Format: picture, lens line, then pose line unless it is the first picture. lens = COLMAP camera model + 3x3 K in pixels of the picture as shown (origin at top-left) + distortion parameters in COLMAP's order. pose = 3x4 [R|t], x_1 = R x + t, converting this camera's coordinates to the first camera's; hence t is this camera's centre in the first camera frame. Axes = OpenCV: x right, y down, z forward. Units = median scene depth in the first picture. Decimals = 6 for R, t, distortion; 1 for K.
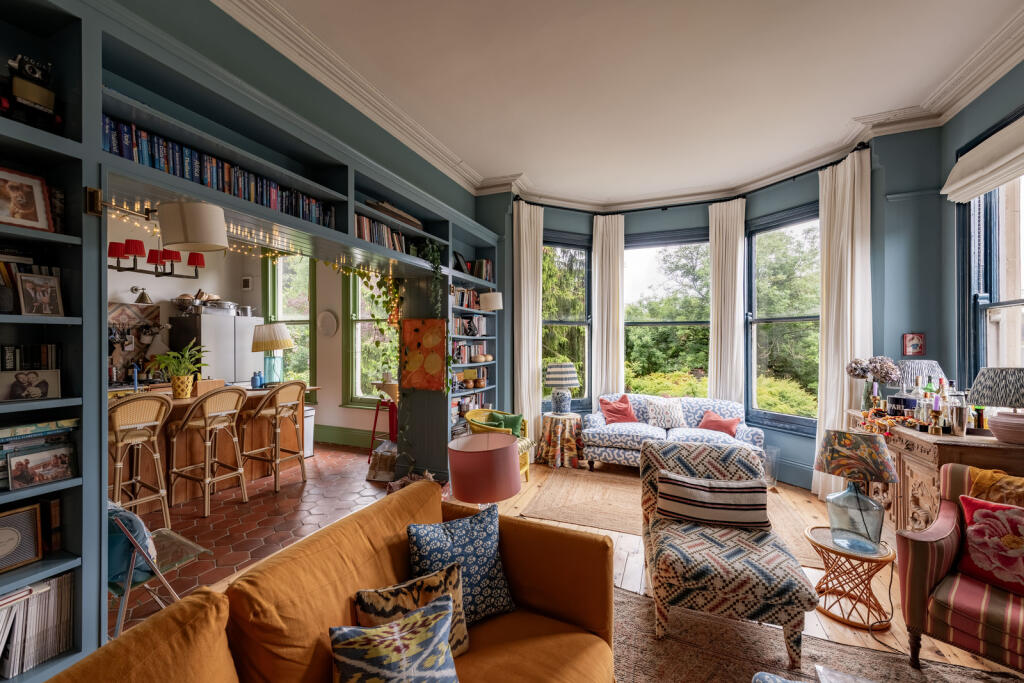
lens RADIAL K [[405.5, 0, 491.3], [0, 405.5, 342.9], [0, 0, 1]] dist [0.003554, 0.000013]
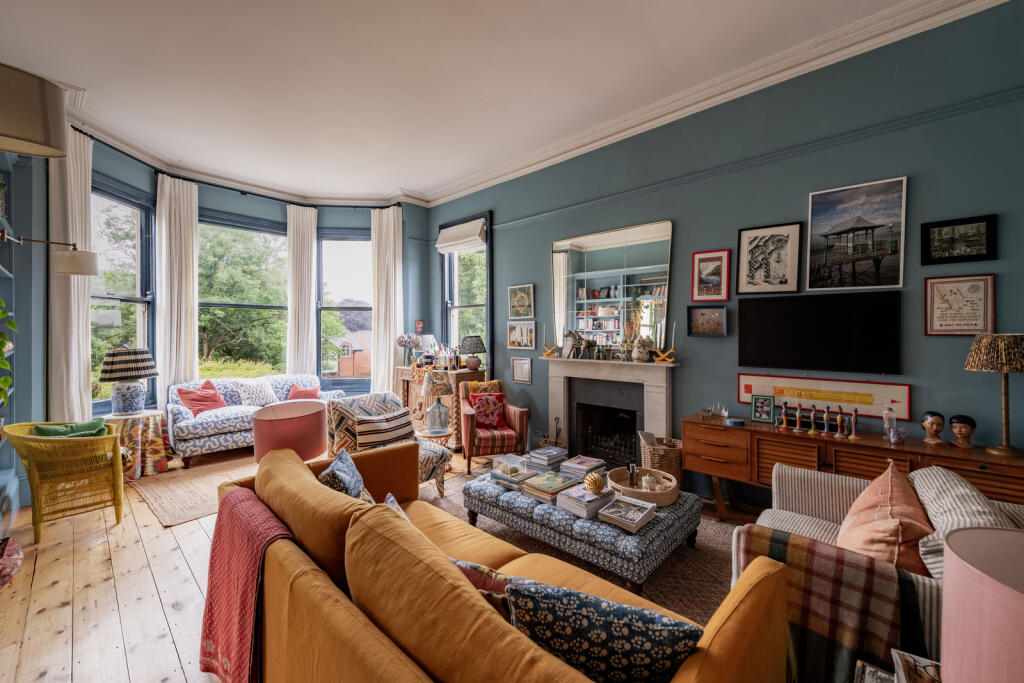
lens RADIAL K [[405.5, 0, 514.6], [0, 405.5, 334.2], [0, 0, 1]] dist [0.003554, 0.000013]
pose [[0.314596, -0.010683, 0.949165, -0.379811], [0.001458, 0.999941, 0.010771, 0.013709], [-0.949224, -0.002004, 0.314593, 0.040822]]
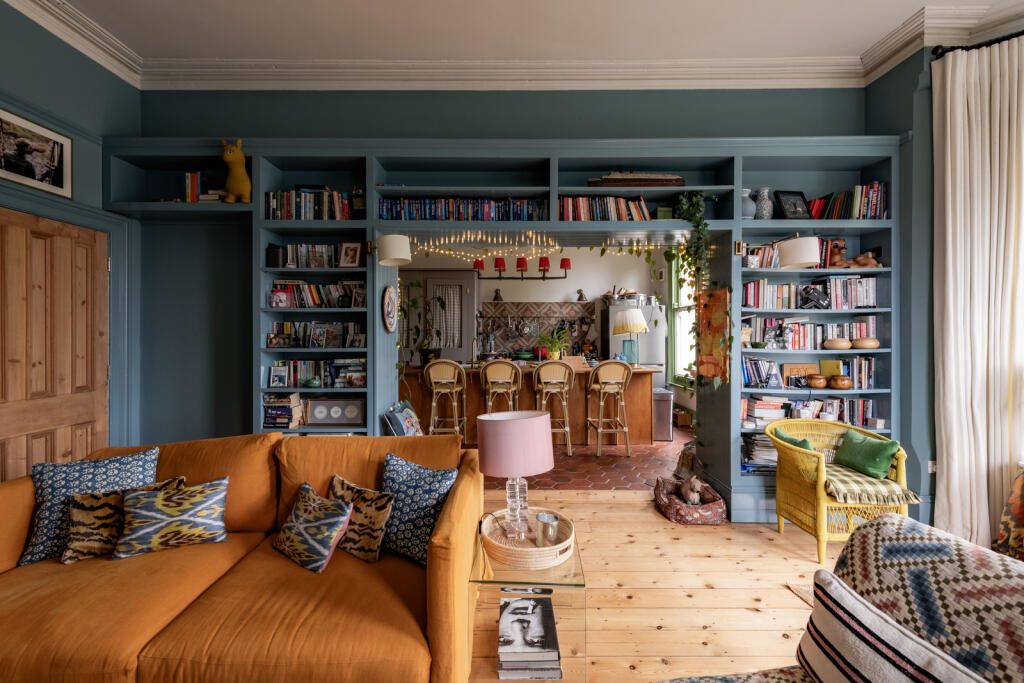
lens RADIAL K [[418.6, 0, 515.0], [0, 418.6, 337.3], [0, 0, 1]] dist [0.003709, 0.000488]
pose [[0.415139, -0.003331, -0.909752, 0.354609], [0.004688, 0.999988, -0.001522, 0.027166], [0.909746, -0.003633, 0.415150, 0.248881]]
